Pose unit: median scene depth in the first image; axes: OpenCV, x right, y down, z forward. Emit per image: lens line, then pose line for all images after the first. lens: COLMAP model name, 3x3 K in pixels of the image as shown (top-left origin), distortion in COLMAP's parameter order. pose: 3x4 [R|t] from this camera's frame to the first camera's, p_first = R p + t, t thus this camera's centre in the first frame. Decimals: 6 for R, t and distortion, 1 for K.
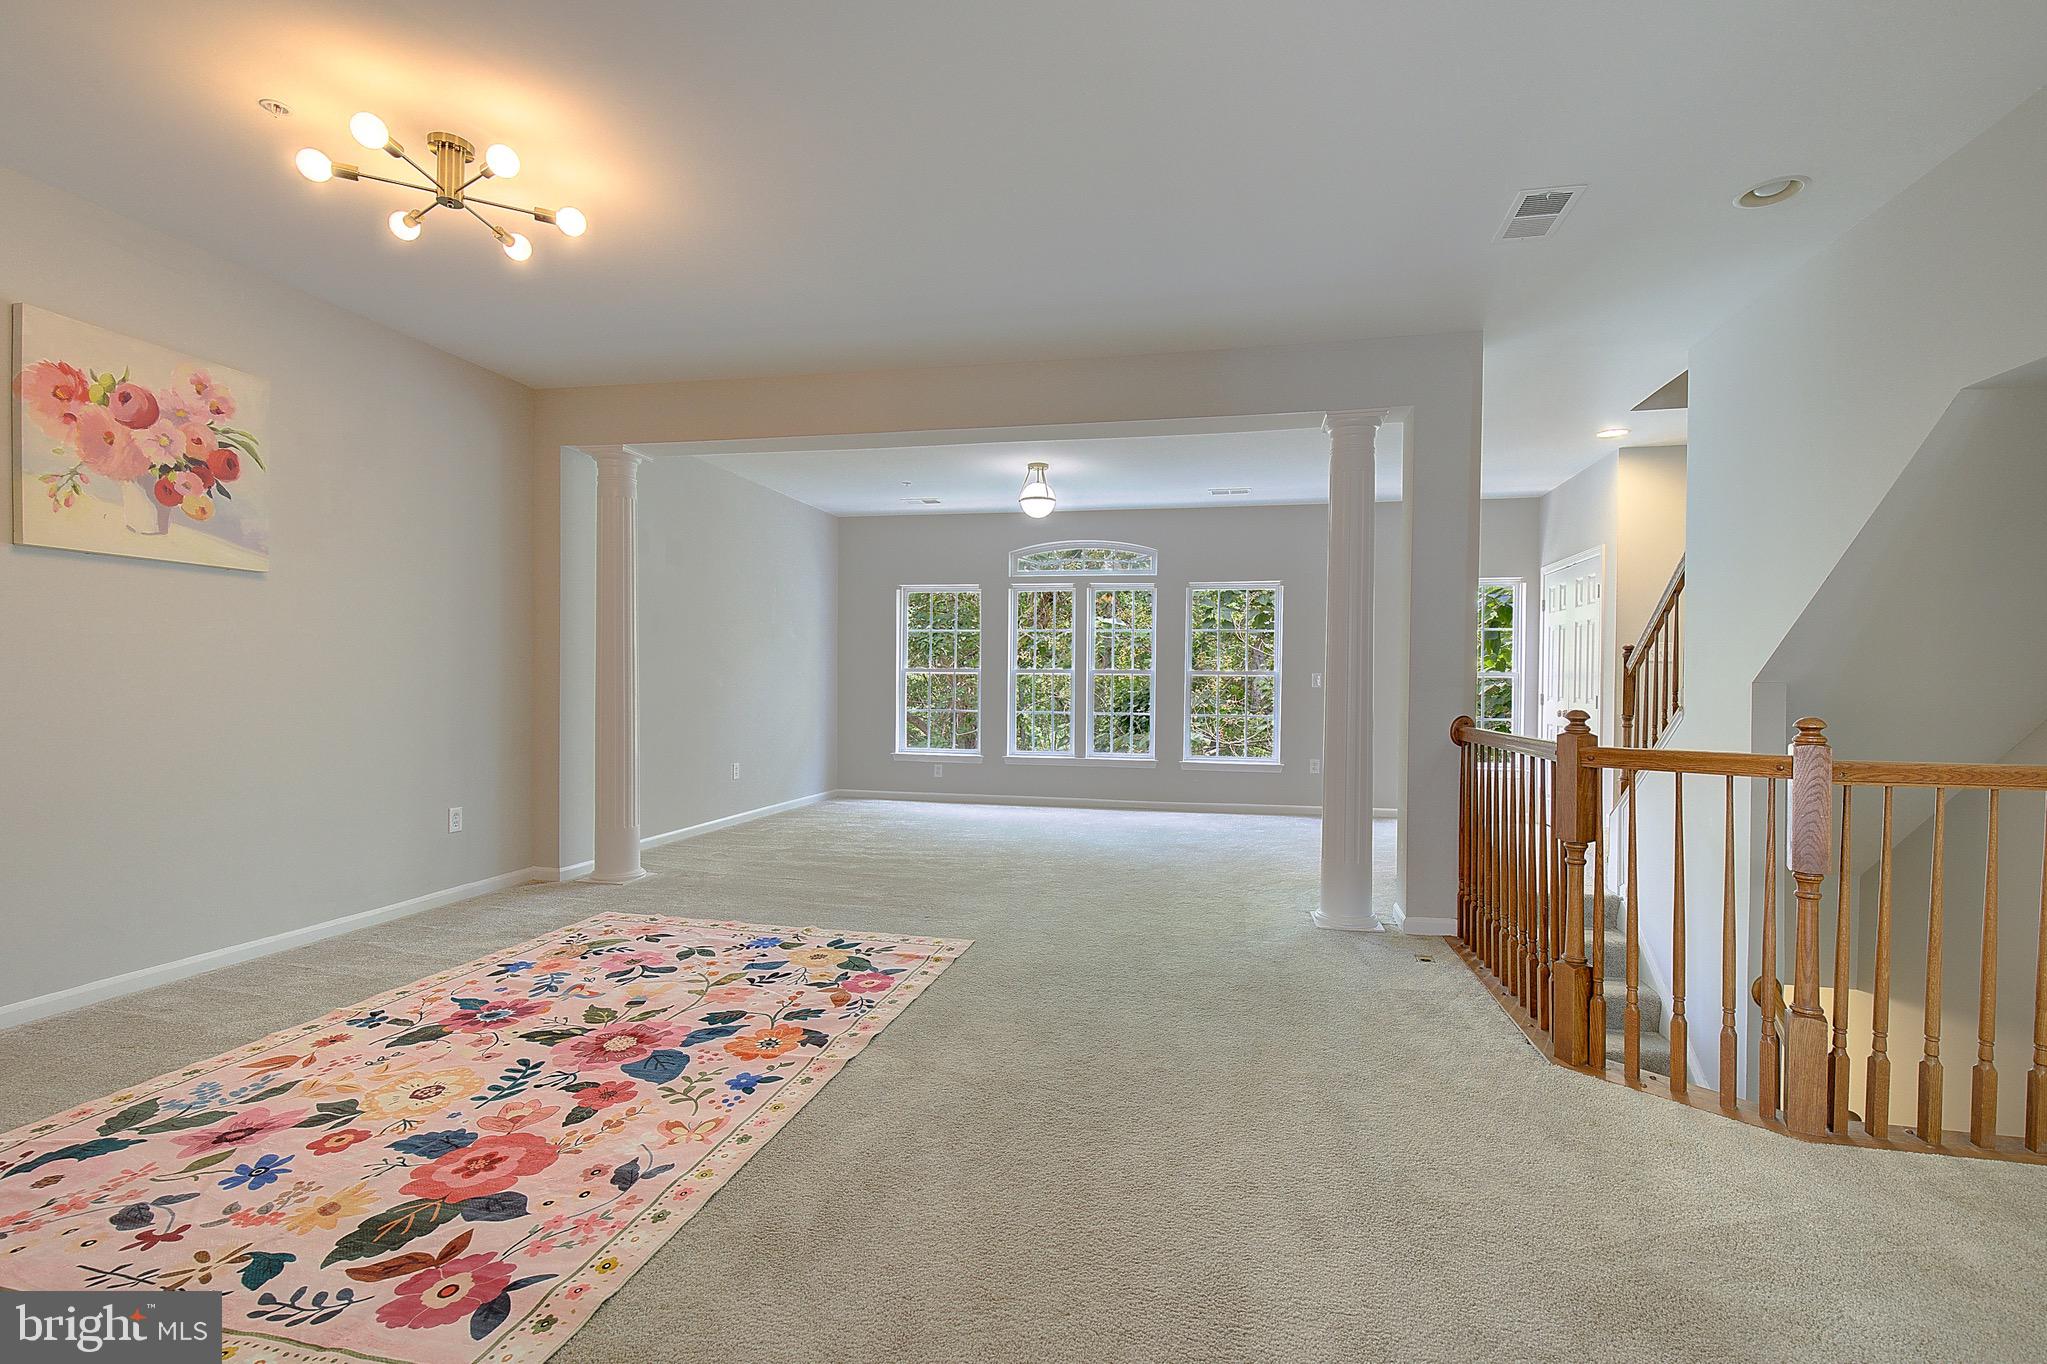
lens RADIAL K [[943.7, 0, 1035.7], [0, 943.7, 691.4], [0, 0, 1]] dist [0.001637, 0.000617]
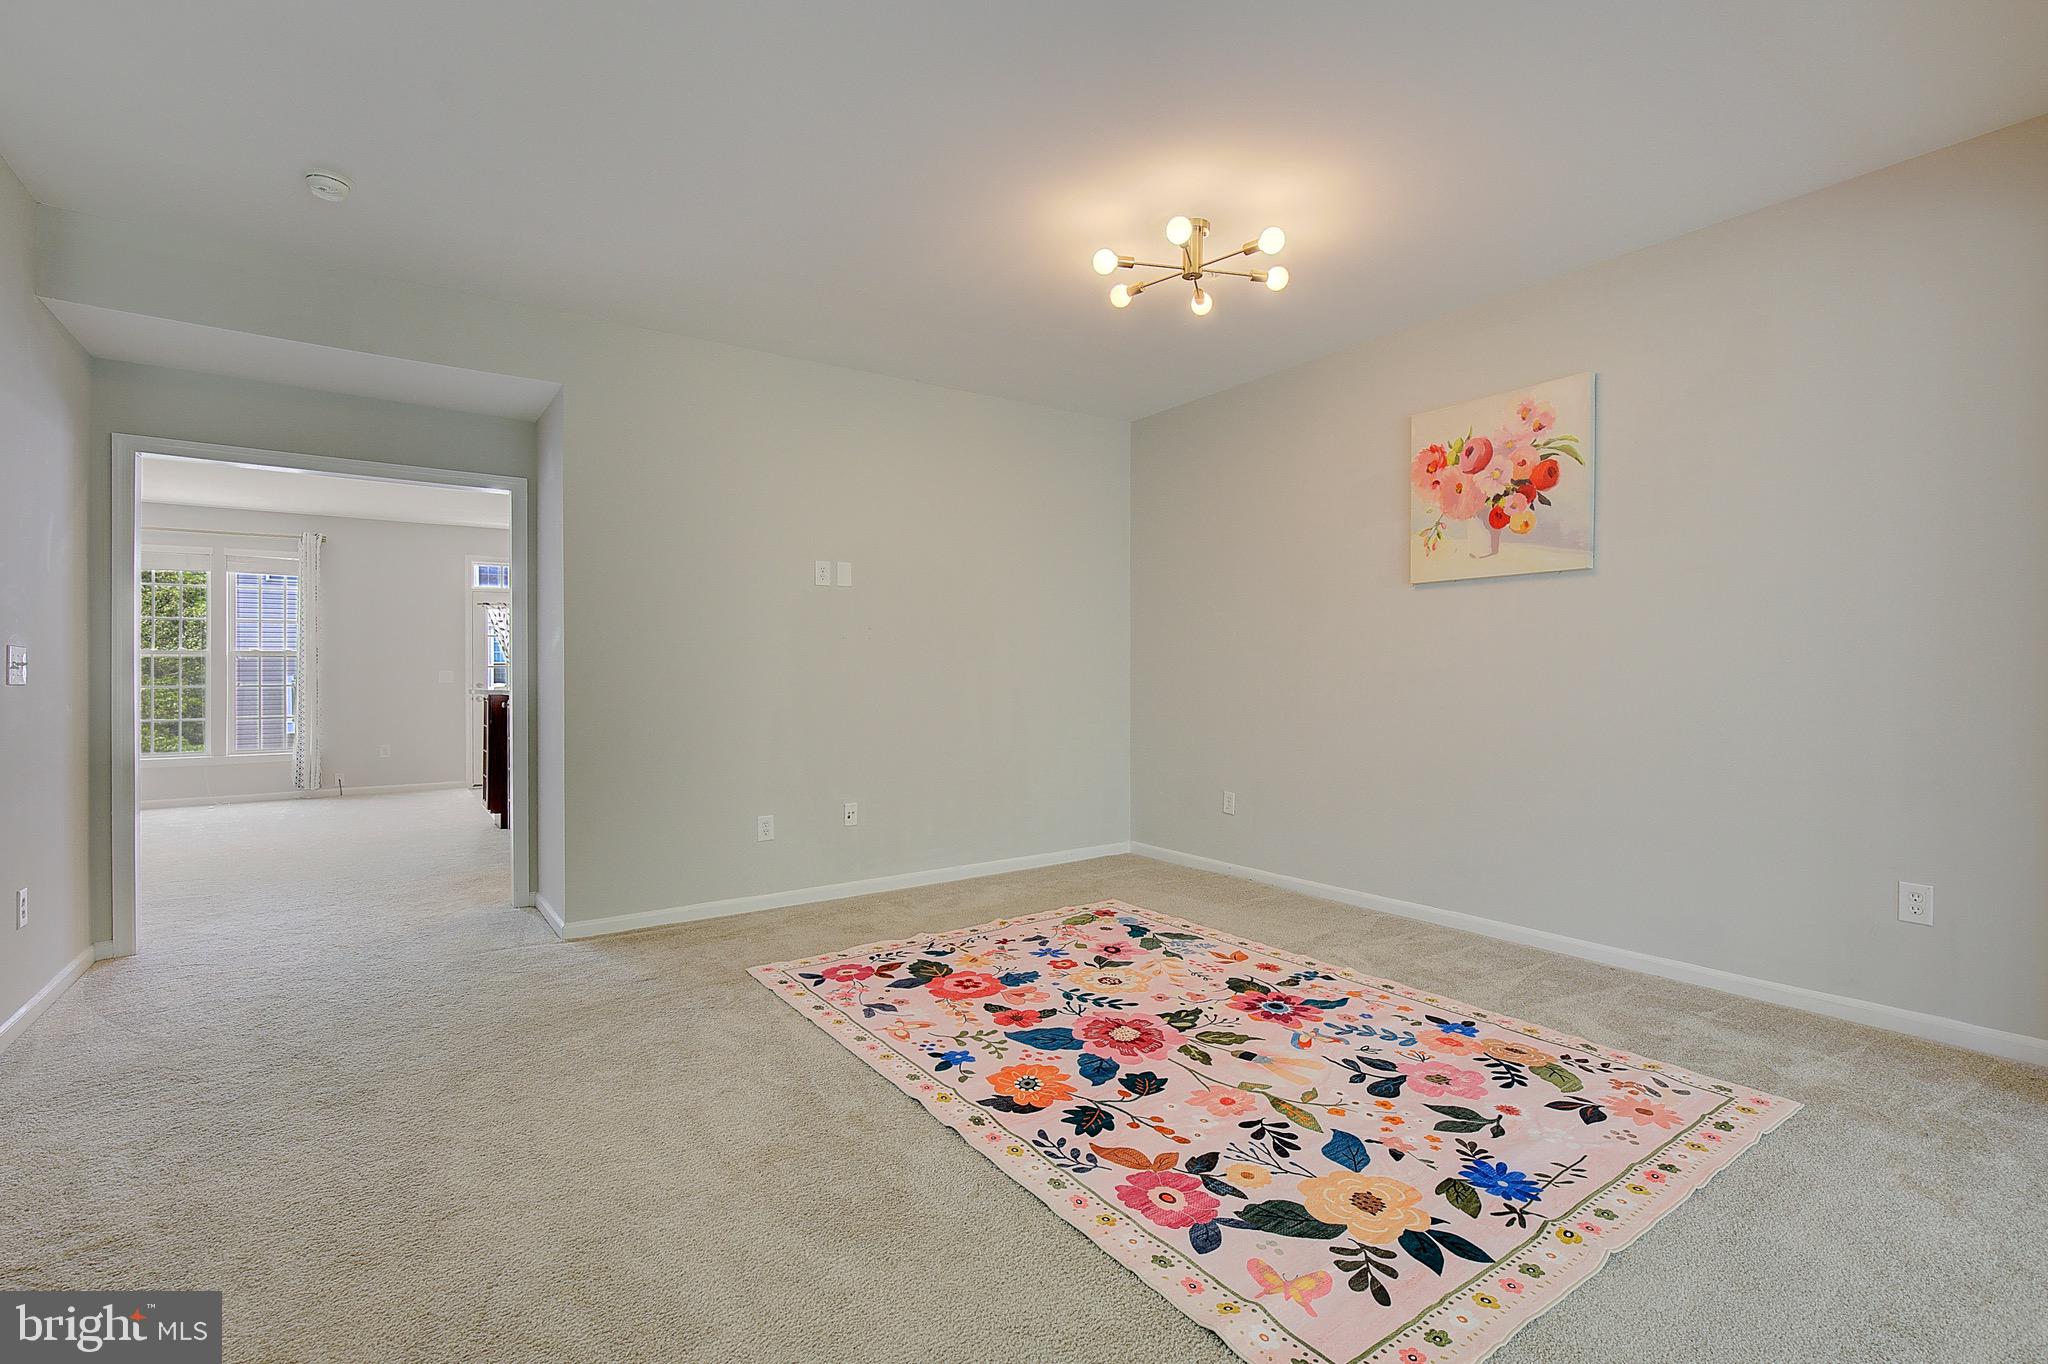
lens RADIAL K [[925.7, 0, 1055.2], [0, 925.7, 682.8], [0, 0, 1]] dist [0.021375, -0.012882]
pose [[-0.661368, -0.000320, -0.750061, 0.311031], [-0.010556, 0.999905, 0.008881, -0.011167], [0.749987, 0.013792, -0.661309, 1.384171]]
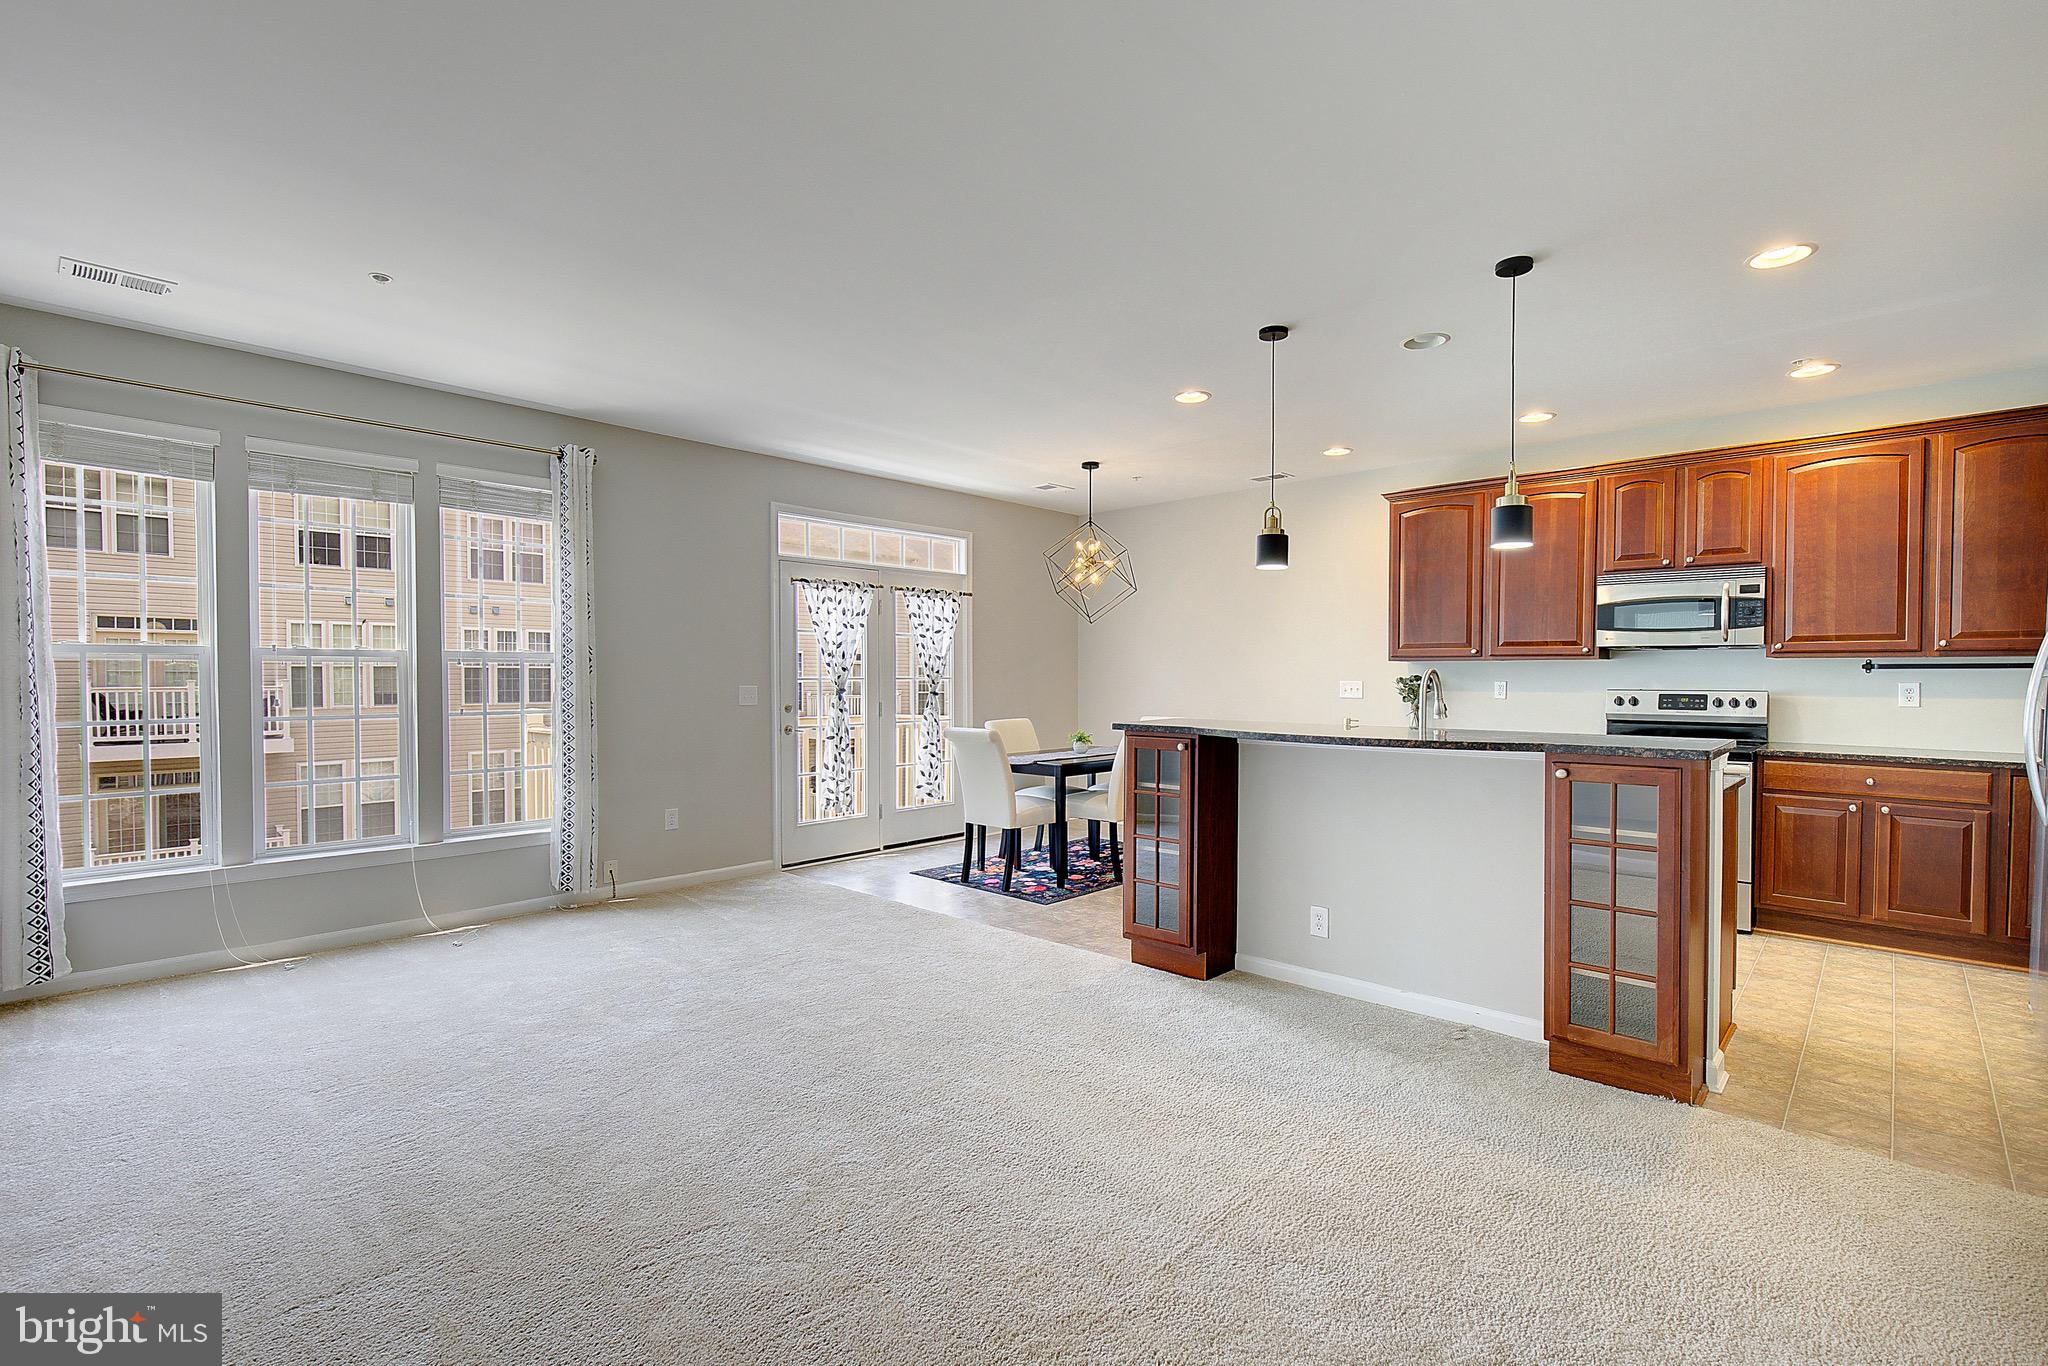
lens RADIAL K [[944.1, 0, 1036.2], [0, 944.1, 692.4], [0, 0, 1]] dist [0.001637, 0.000617]
pose [[-0.504639, 0.007301, -0.863300, 0.713272], [-0.015288, 0.999732, 0.017391, -0.027053], [0.863195, 0.021974, -0.504392, -0.446326]]
